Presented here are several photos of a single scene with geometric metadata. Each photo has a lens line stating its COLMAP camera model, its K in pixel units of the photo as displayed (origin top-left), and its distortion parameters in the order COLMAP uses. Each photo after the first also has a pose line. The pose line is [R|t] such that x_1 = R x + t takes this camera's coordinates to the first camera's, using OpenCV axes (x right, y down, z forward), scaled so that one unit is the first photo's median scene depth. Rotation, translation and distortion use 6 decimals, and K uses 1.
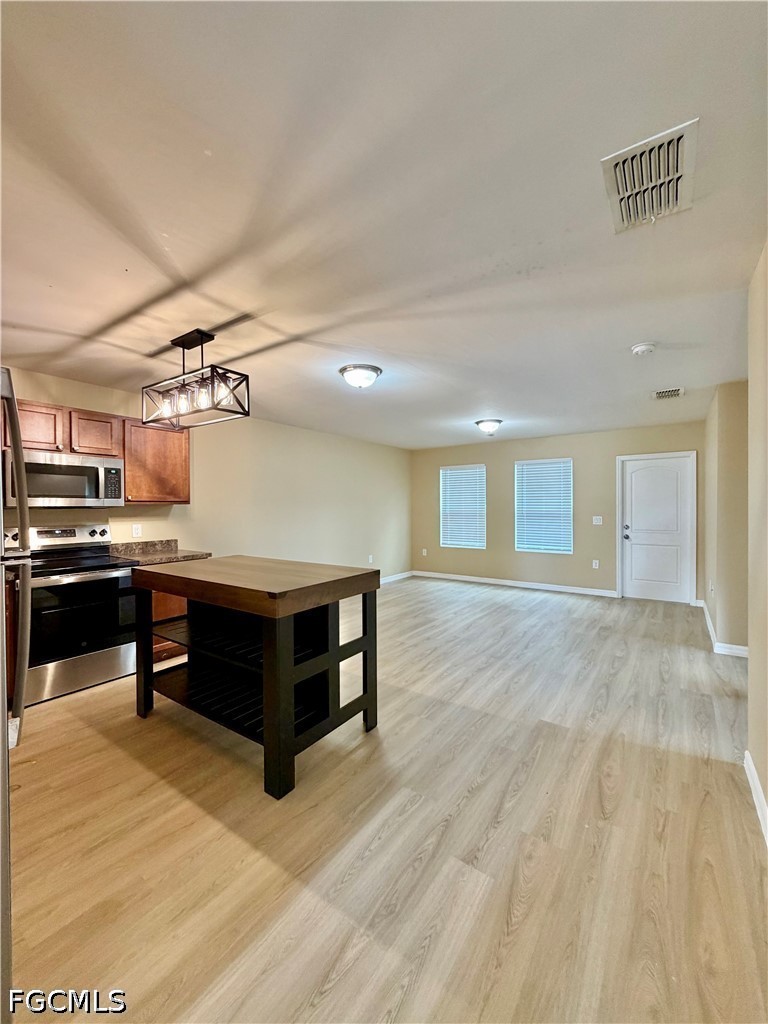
lens RADIAL K [[408.0, 0, 389.2], [0, 408.0, 507.7], [0, 0, 1]] dist [-0.000044, 0.000342]
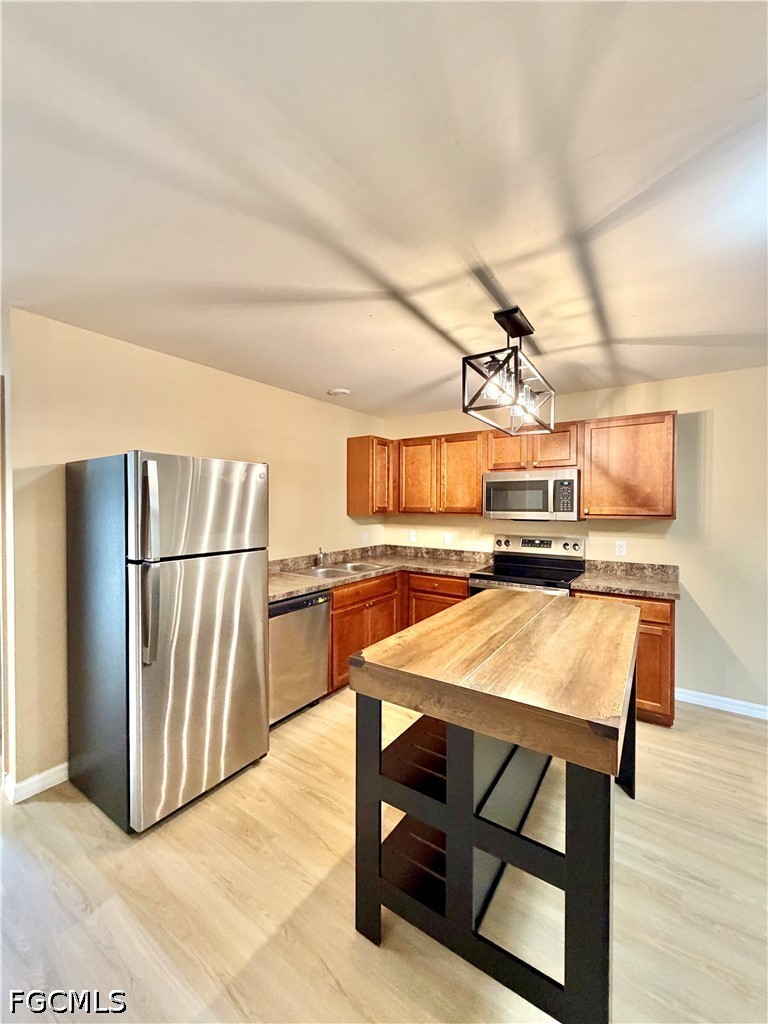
lens RADIAL K [[408.0, 0, 382.1], [0, 408.0, 510.8], [0, 0, 1]] dist [-0.000044, 0.000342]
pose [[0.004686, 0.023208, -0.999720, 0.253093], [-0.003058, 0.999726, 0.023194, -0.044551], [0.999984, 0.002948, 0.004755, 0.558429]]
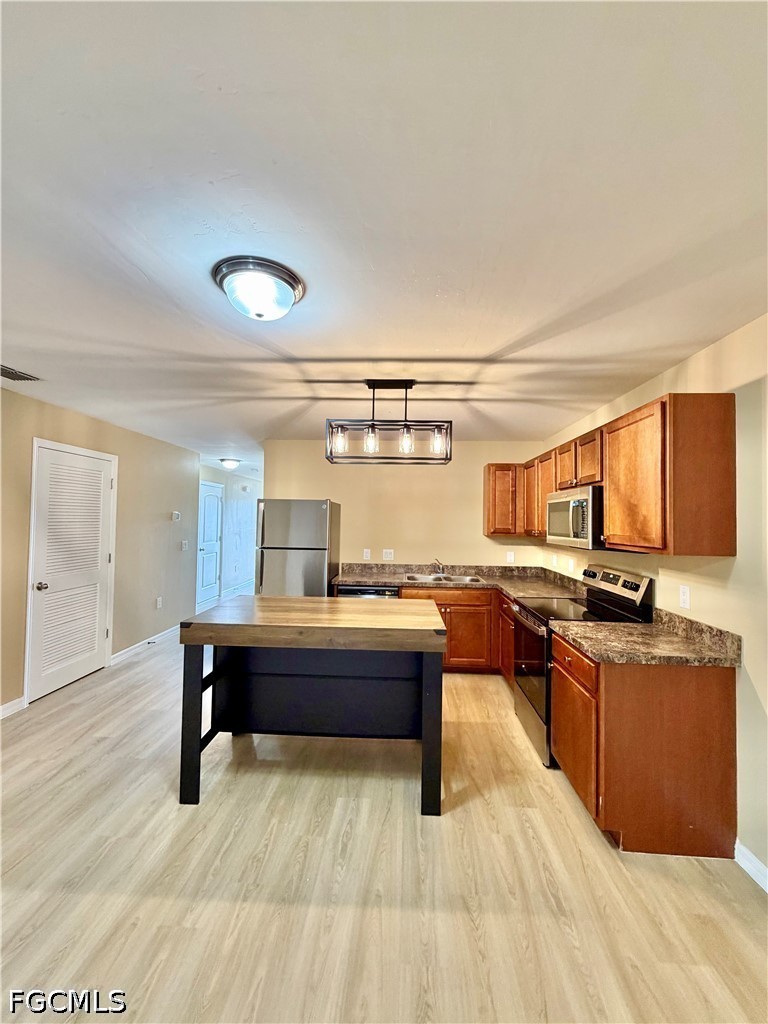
lens RADIAL K [[408.0, 0, 384.1], [0, 408.0, 510.4], [0, 0, 1]] dist [-0.000044, 0.000342]
pose [[-0.848495, -0.019061, -0.528859, 0.050756], [-0.010300, 0.999757, -0.019507, -0.055239], [0.529102, -0.011105, -0.848485, 1.415655]]
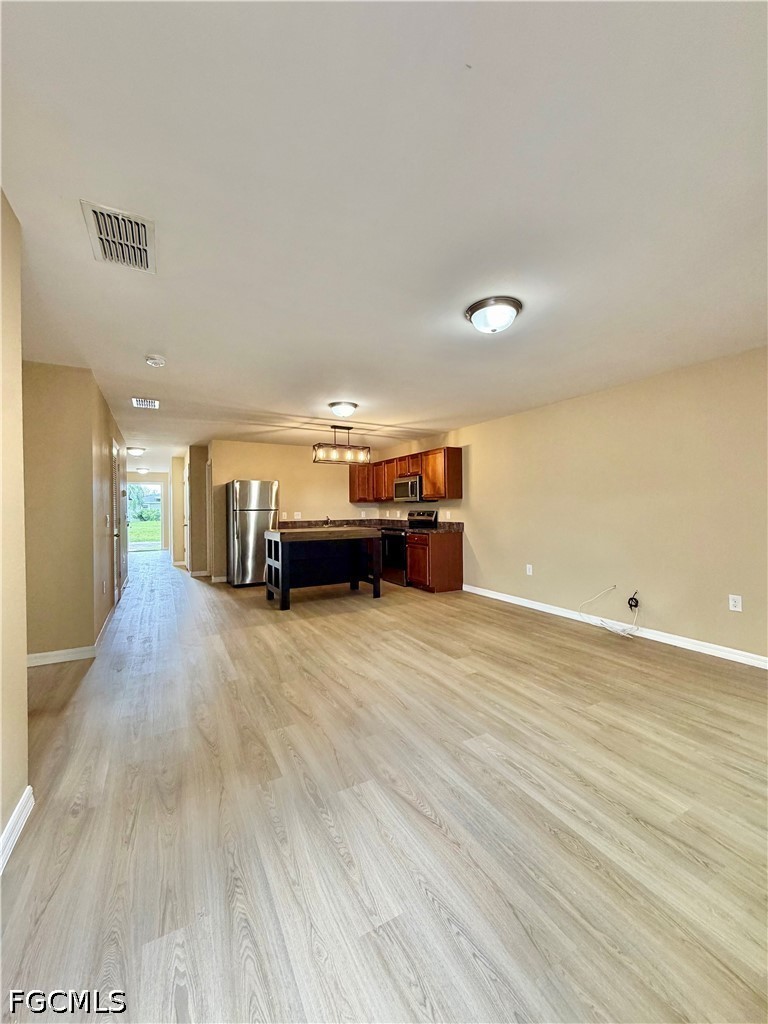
lens RADIAL K [[408.0, 0, 383.1], [0, 408.0, 514.6], [0, 0, 1]] dist [-0.000044, 0.000342]
pose [[-0.442281, 0.023672, -0.896564, 1.103135], [0.011215, 0.999719, 0.020864, 0.019414], [0.896806, -0.000827, -0.442423, 1.676332]]
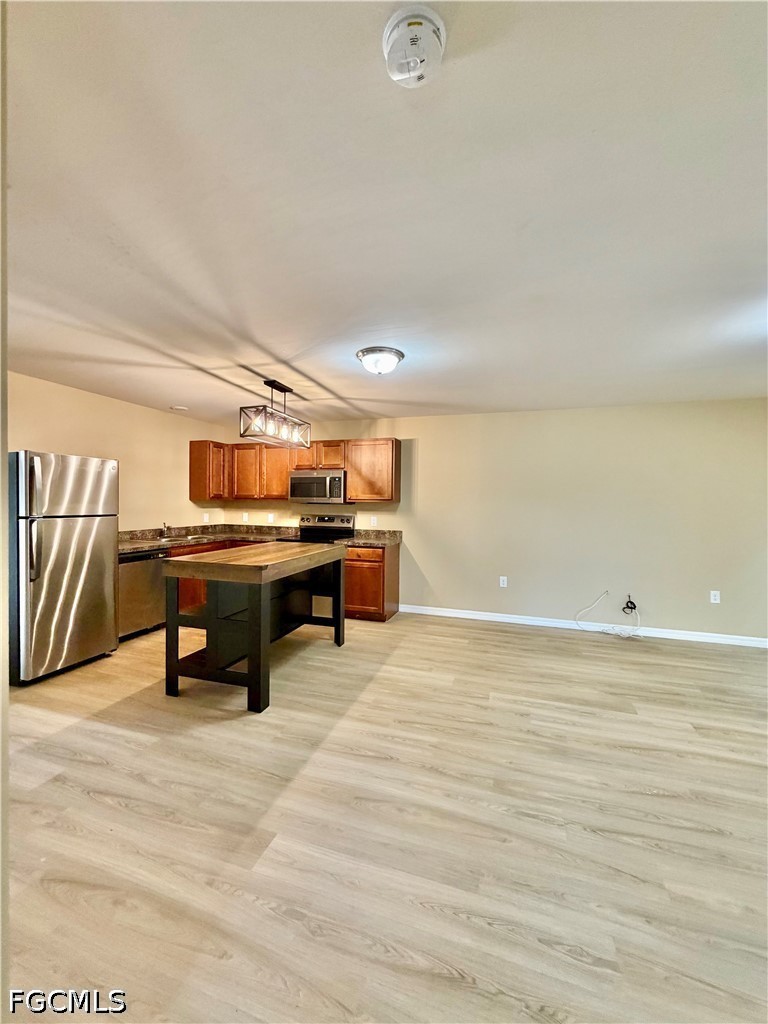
lens RADIAL K [[408.0, 0, 383.7], [0, 408.0, 511.9], [0, 0, 1]] dist [-0.000044, 0.000342]
pose [[0.293141, 0.033712, -0.955475, 0.758853], [-0.016579, 0.999407, 0.030176, -0.017957], [0.955925, 0.006995, 0.293526, 0.711299]]
